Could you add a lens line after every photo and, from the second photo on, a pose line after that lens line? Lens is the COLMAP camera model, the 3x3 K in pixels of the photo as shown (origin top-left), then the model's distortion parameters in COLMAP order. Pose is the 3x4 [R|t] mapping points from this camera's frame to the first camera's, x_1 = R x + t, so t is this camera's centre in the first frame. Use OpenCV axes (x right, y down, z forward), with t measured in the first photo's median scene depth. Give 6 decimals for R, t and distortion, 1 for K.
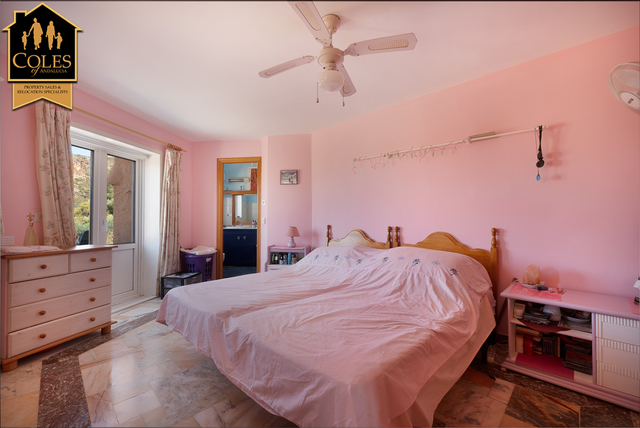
lens RADIAL K [[276.6, 0, 321.5], [0, 276.6, 216.3], [0, 0, 1]] dist [0.001188, 0.000038]
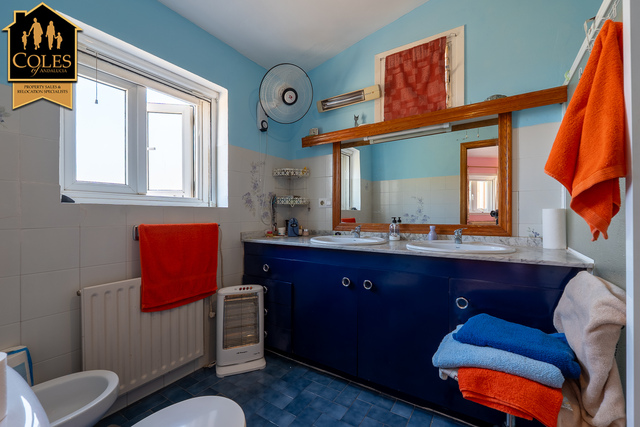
lens RADIAL K [[271.2, 0, 321.8], [0, 271.2, 214.3], [0, 0, 1]] dist [-0.004530, -0.000020]
pose [[0.908537, -0.003221, -0.417792, -0.191760], [0.007360, 0.999939, 0.008295, 0.006800], [0.417740, -0.010612, 0.908505, 0.683429]]
